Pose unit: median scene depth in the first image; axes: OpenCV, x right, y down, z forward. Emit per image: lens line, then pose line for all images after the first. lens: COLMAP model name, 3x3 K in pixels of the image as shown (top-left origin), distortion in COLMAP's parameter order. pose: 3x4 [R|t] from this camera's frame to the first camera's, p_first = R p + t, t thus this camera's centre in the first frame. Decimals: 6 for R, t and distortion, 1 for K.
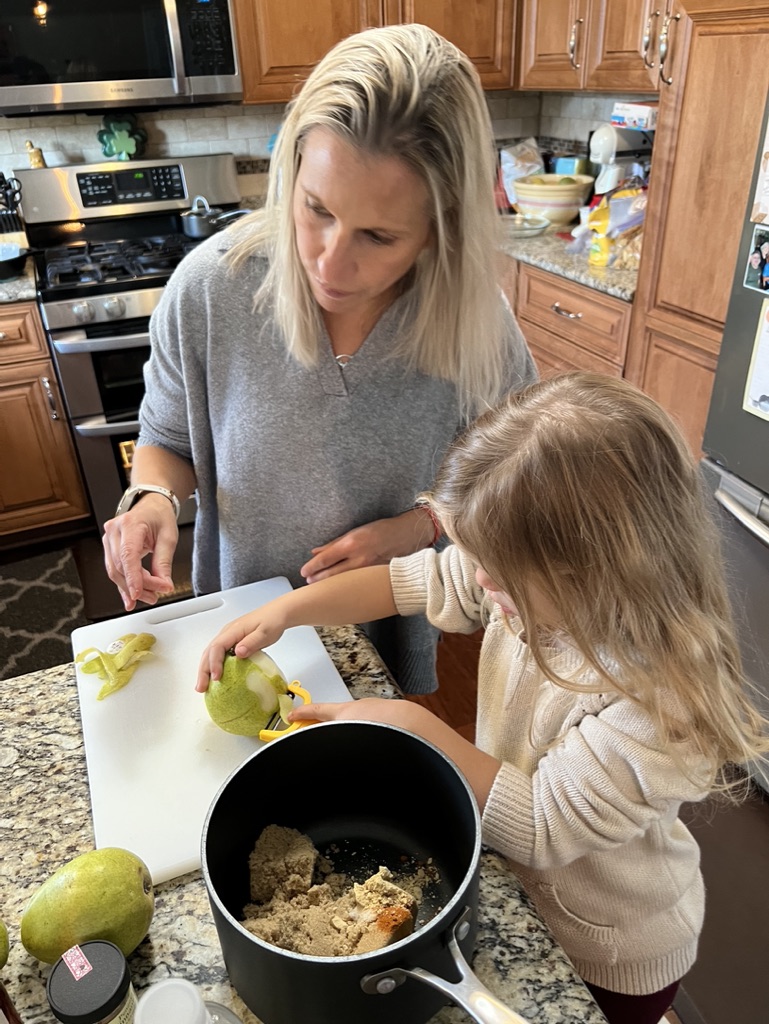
lens RADIAL K [[793.1, 0, 384.5], [0, 793.1, 512.0], [0, 0, 1]] dist [0.031253, 0.000878]
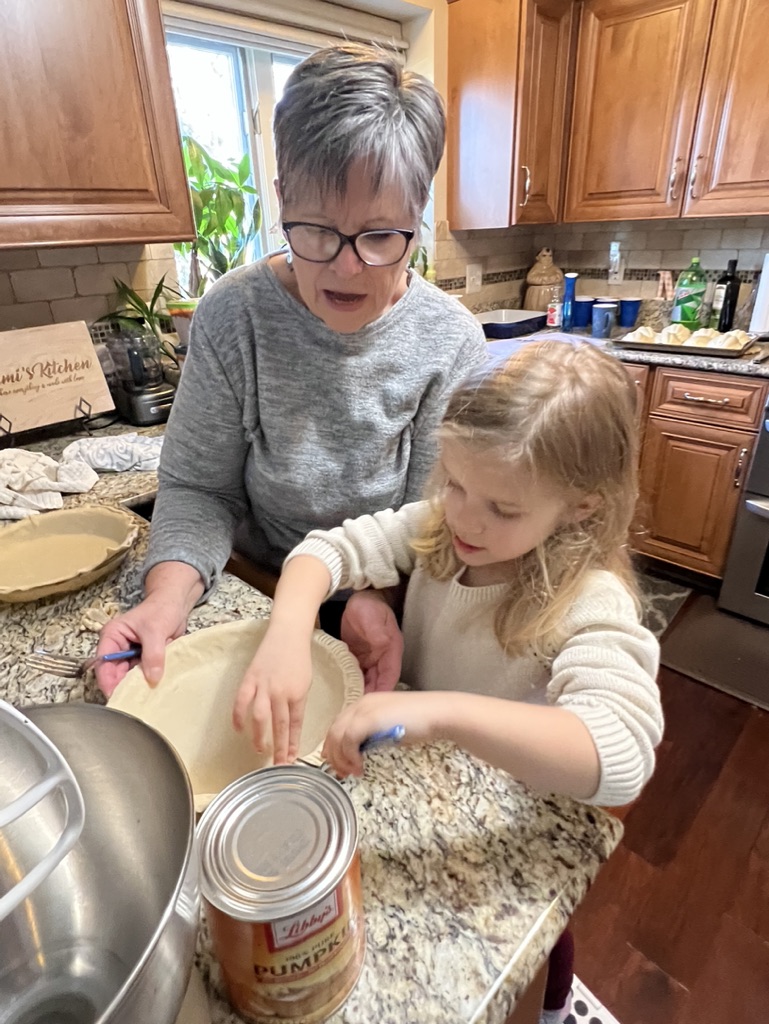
lens RADIAL K [[585.8, 0, 381.2], [0, 585.8, 511.5], [0, 0, 1]] dist [-0.000177, 0.000332]
pose [[0.384363, 0.421170, -0.821511, 0.070885], [-0.439662, 0.865984, 0.238264, -0.069121], [0.811765, 0.269608, 0.518024, 0.224882]]
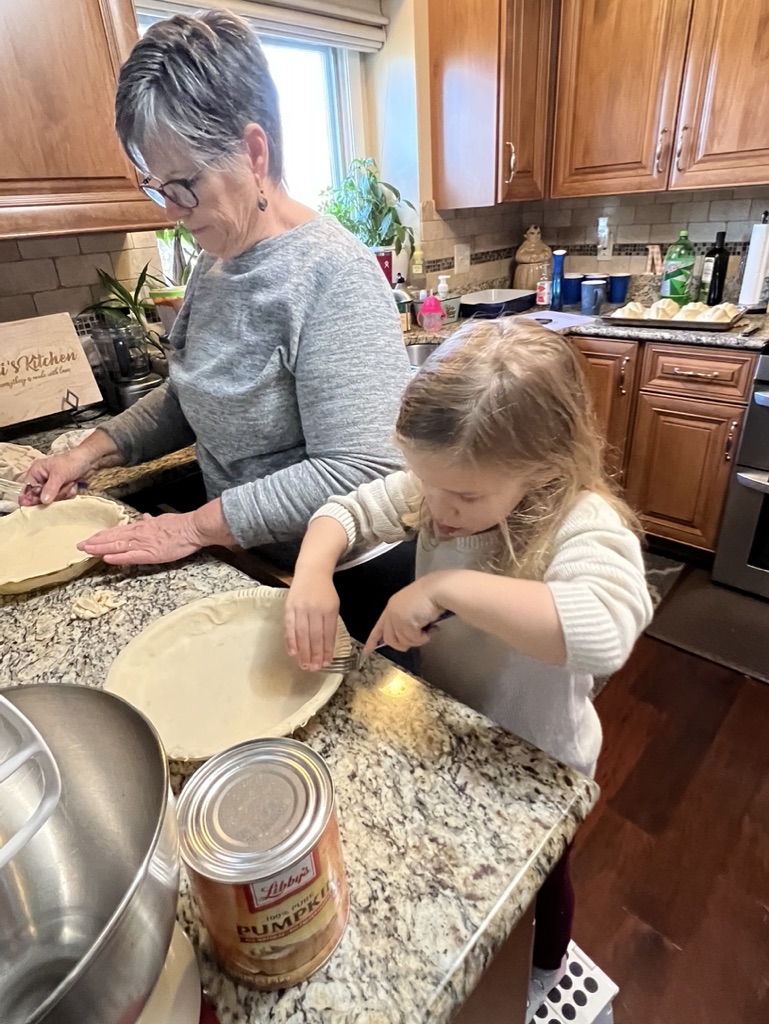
lens RADIAL K [[586.4, 0, 384.5], [0, 586.4, 512.0], [0, 0, 1]] dist [-0.000217, 0.000173]
pose [[0.400673, 0.429502, -0.809314, 0.079461], [-0.414111, 0.872838, 0.258197, -0.071960], [0.817296, 0.231693, 0.527584, 0.231562]]
